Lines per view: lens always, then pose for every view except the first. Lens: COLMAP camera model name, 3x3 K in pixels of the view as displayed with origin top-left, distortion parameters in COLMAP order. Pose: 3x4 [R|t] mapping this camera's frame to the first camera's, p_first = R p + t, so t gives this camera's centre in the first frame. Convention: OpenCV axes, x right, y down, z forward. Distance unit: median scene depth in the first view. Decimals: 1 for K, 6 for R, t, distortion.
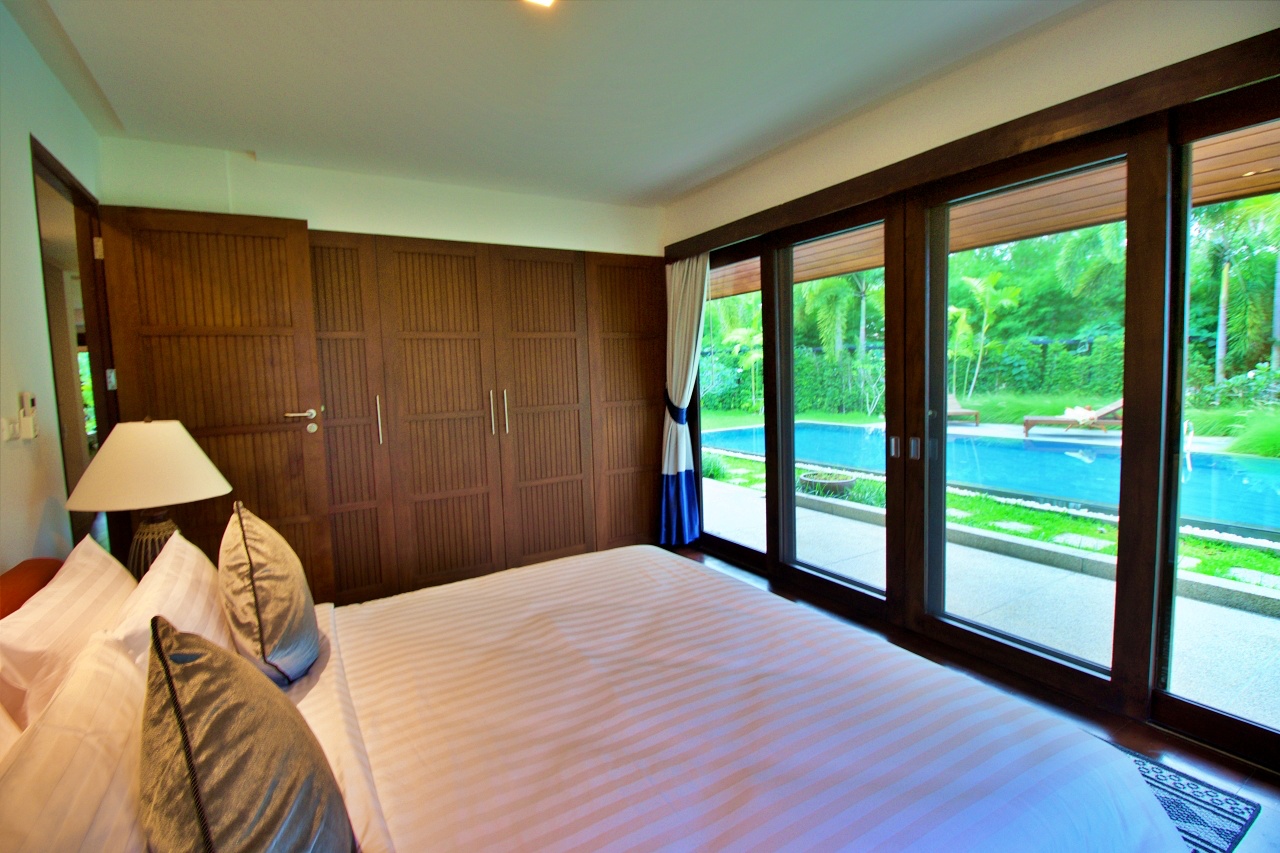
lens RADIAL K [[589.8, 0, 645.4], [0, 589.8, 421.2], [0, 0, 1]] dist [-0.002264, -0.013073]
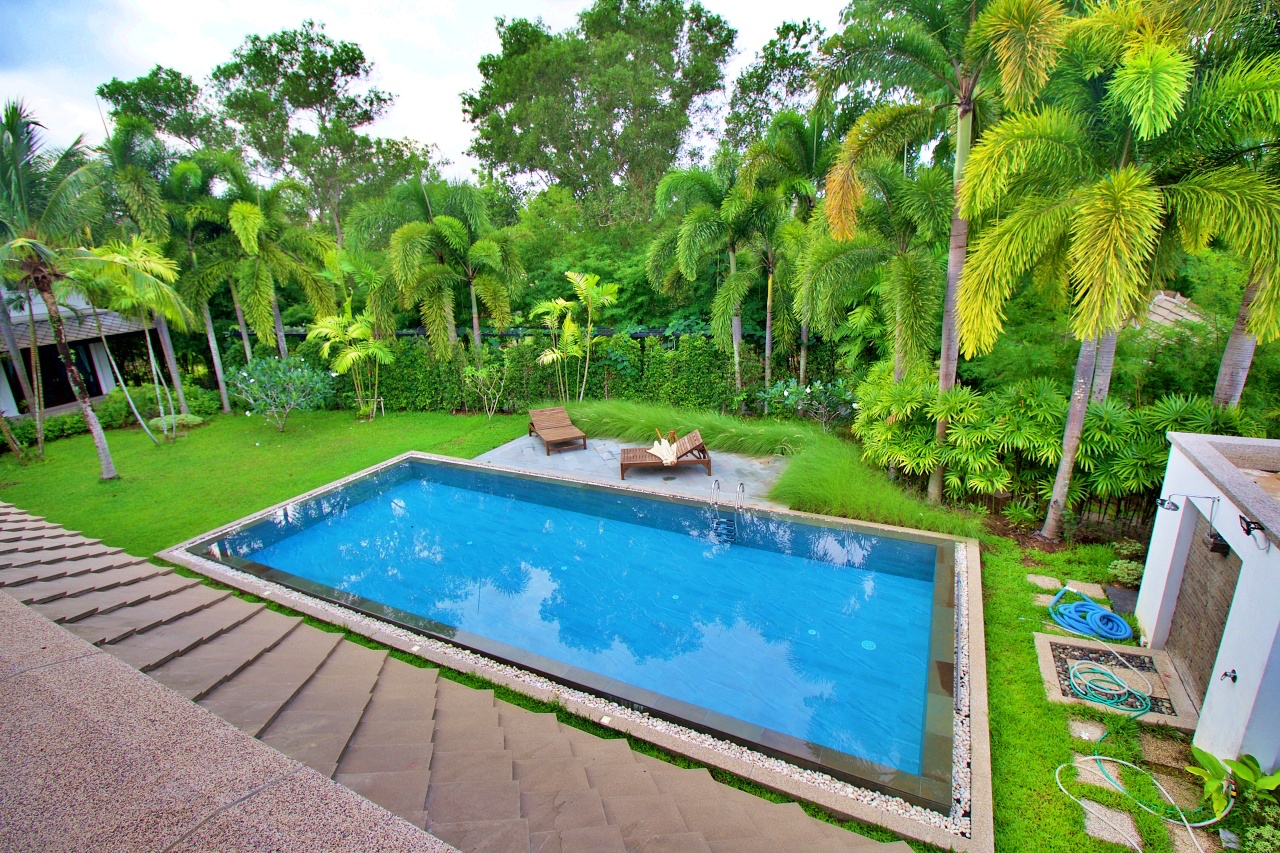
lens RADIAL K [[589.8, 0, 645.4], [0, 589.8, 421.2], [0, 0, 1]] dist [-0.002264, -0.013073]
pose [[0.845884, -0.151793, 0.511311, 0.119680], [0.063373, 0.980461, 0.186228, -0.181251], [-0.529588, -0.125124, 0.838976, 0.088981]]
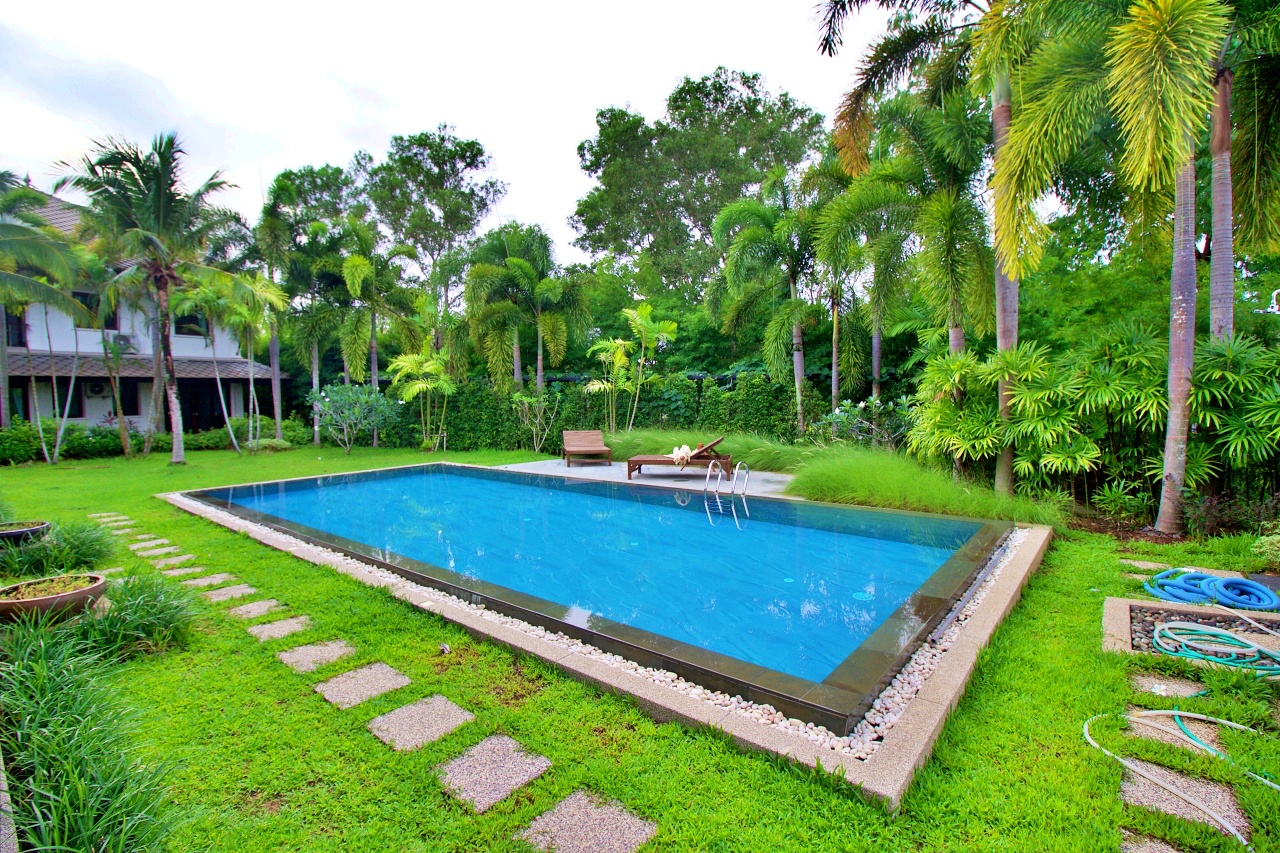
lens RADIAL K [[589.8, 0, 645.4], [0, 589.8, 421.2], [0, 0, 1]] dist [-0.002264, -0.013073]
pose [[0.942059, -0.000391, 0.335446, 0.254312], [0.018045, 0.998610, -0.049513, -0.011523], [-0.334961, 0.052697, 0.940757, 0.088783]]
